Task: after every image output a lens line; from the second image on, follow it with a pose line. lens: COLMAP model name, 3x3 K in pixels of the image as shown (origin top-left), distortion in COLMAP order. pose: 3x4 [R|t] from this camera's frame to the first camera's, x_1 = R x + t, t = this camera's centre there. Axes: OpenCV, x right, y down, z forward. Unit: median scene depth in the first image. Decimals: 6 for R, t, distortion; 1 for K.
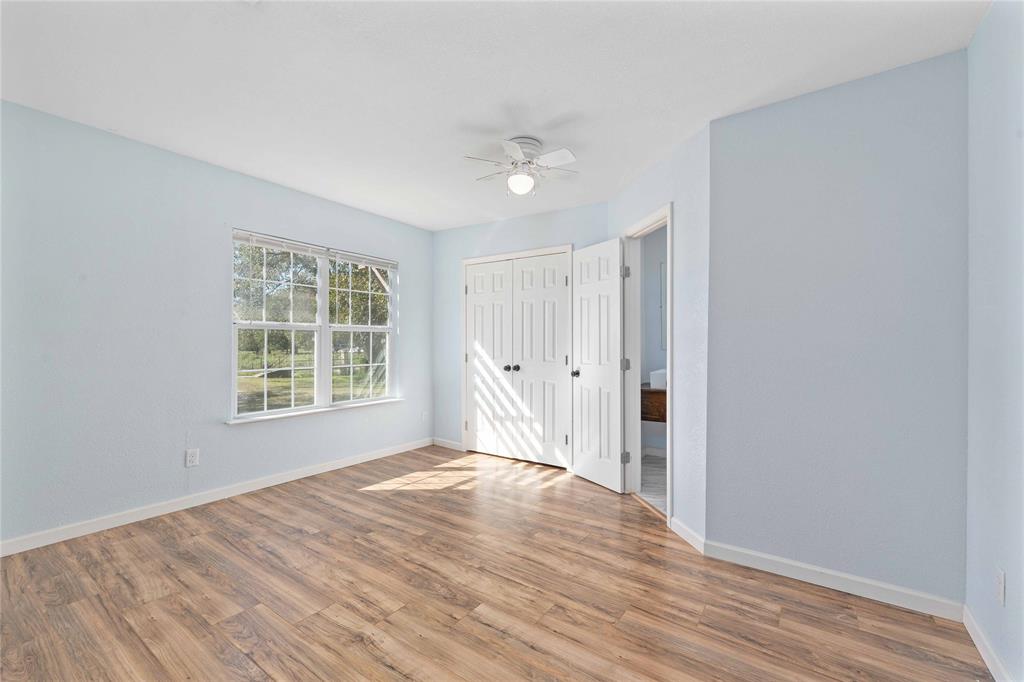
lens RADIAL K [[433.3, 0, 510.3], [0, 433.3, 342.8], [0, 0, 1]] dist [-0.005128, -0.000691]
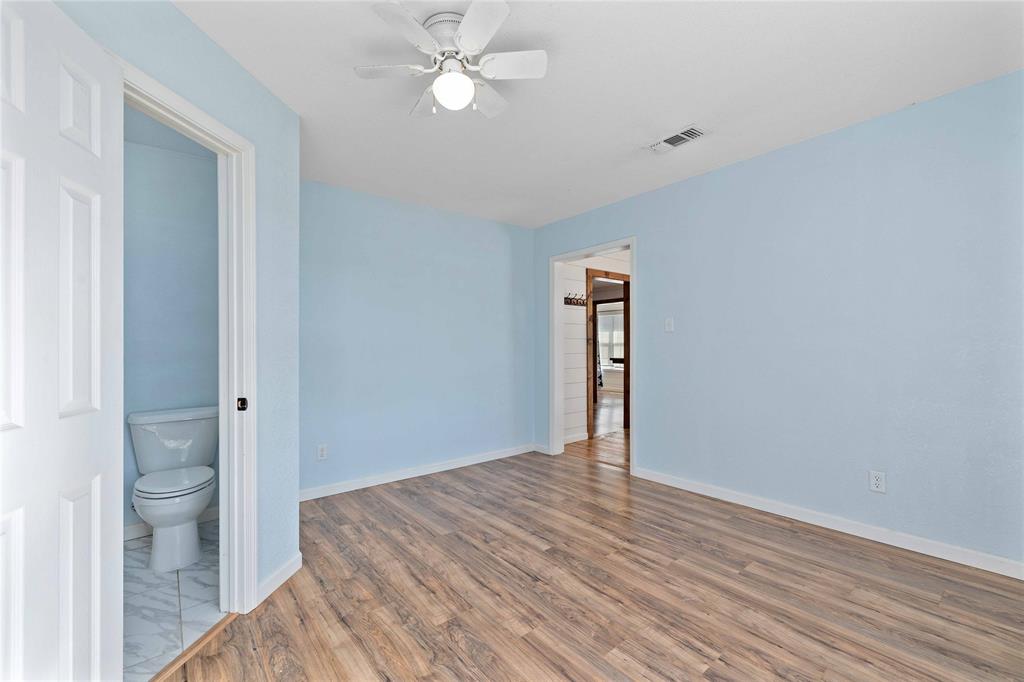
lens RADIAL K [[433.3, 0, 512.1], [0, 433.3, 342.3], [0, 0, 1]] dist [-0.005128, -0.000691]
pose [[-0.962518, 0.005762, 0.271158, -0.299439], [0.004098, 0.999969, -0.006702, 0.007615], [-0.271188, -0.005339, -0.962512, 2.084588]]
